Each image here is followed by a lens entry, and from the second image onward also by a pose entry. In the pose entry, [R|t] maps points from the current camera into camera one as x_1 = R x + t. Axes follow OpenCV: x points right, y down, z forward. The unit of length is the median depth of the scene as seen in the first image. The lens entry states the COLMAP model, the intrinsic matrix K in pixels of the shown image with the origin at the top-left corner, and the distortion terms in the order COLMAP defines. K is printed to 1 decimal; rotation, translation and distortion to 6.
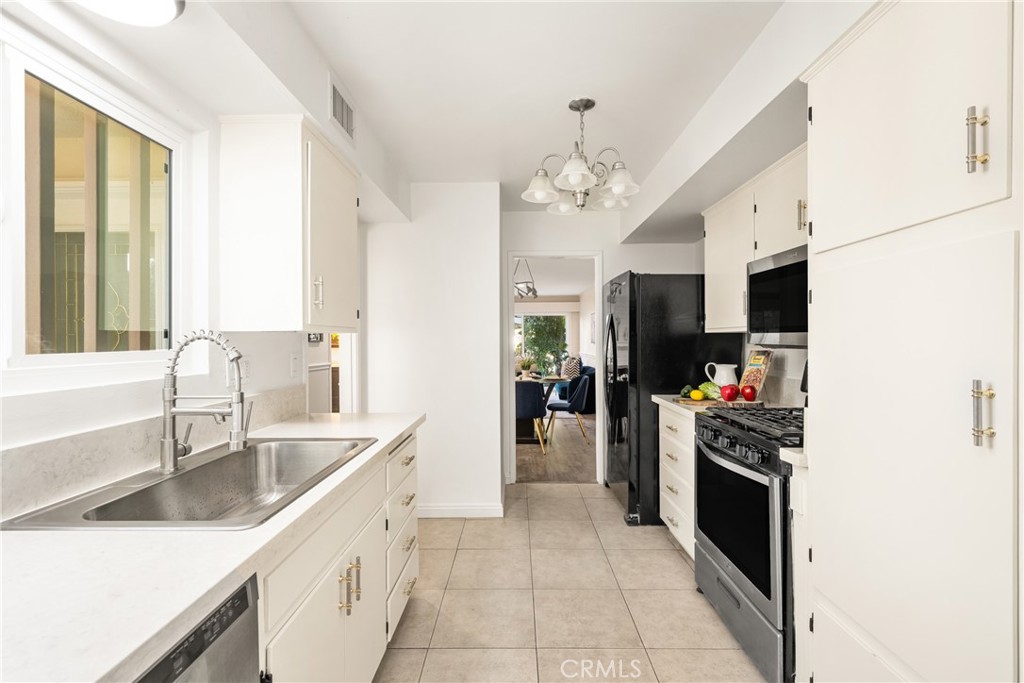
lens RADIAL K [[446.2, 0, 515.7], [0, 446.2, 338.8], [0, 0, 1]] dist [0.004696, 0.000145]
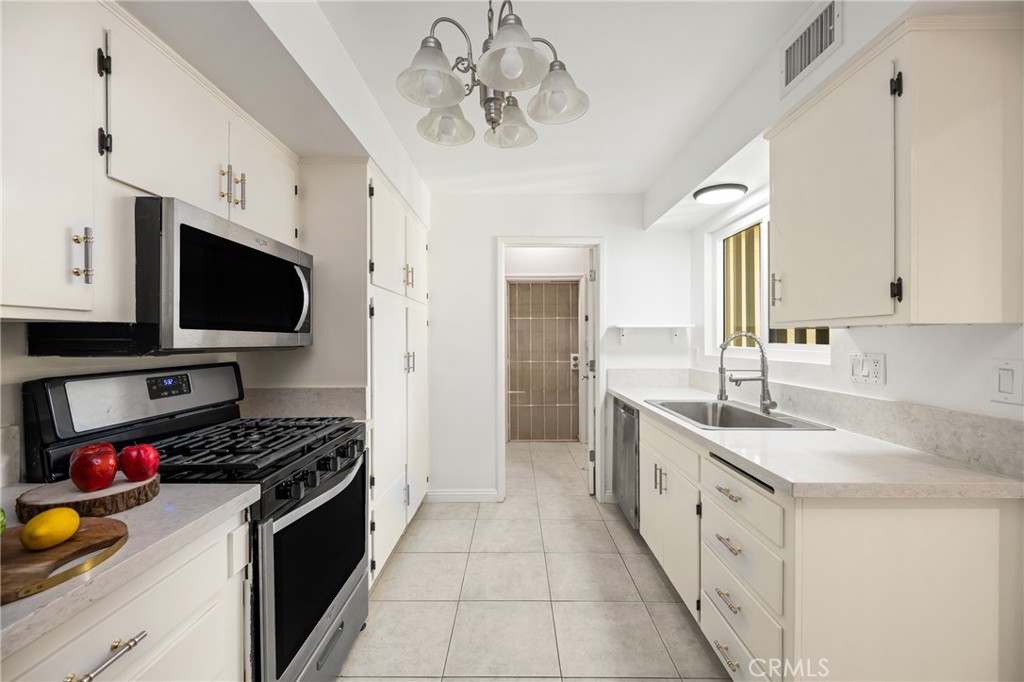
lens RADIAL K [[412.1, 0, 508.2], [0, 412.1, 341.8], [0, 0, 1]] dist [-0.002537, -0.000234]
pose [[-0.999865, 0.006266, 0.015197, 0.124807], [0.006394, 0.999944, 0.008403, 0.001385], [-0.015144, 0.008499, -0.999849, 1.657574]]
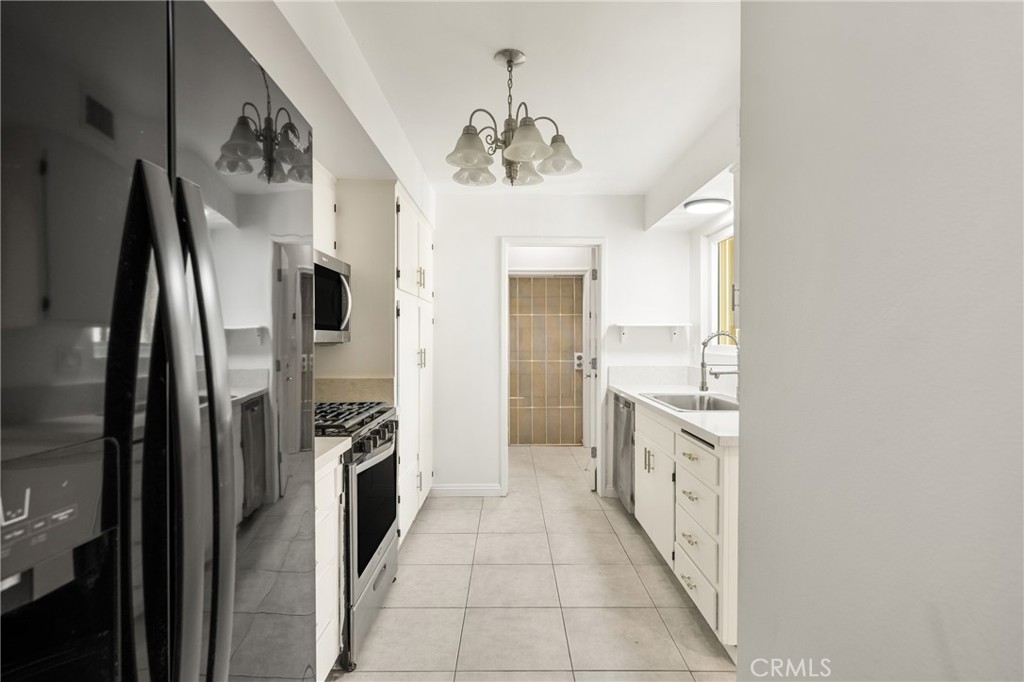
lens RADIAL K [[496.8, 0, 512.8], [0, 496.8, 340.7], [0, 0, 1]] dist [-0.021478, -0.000176]
pose [[-0.999975, 0.003346, -0.006183, 0.159506], [0.003289, 0.999952, 0.009221, 0.001028], [0.006213, 0.009200, -0.999938, 2.053928]]
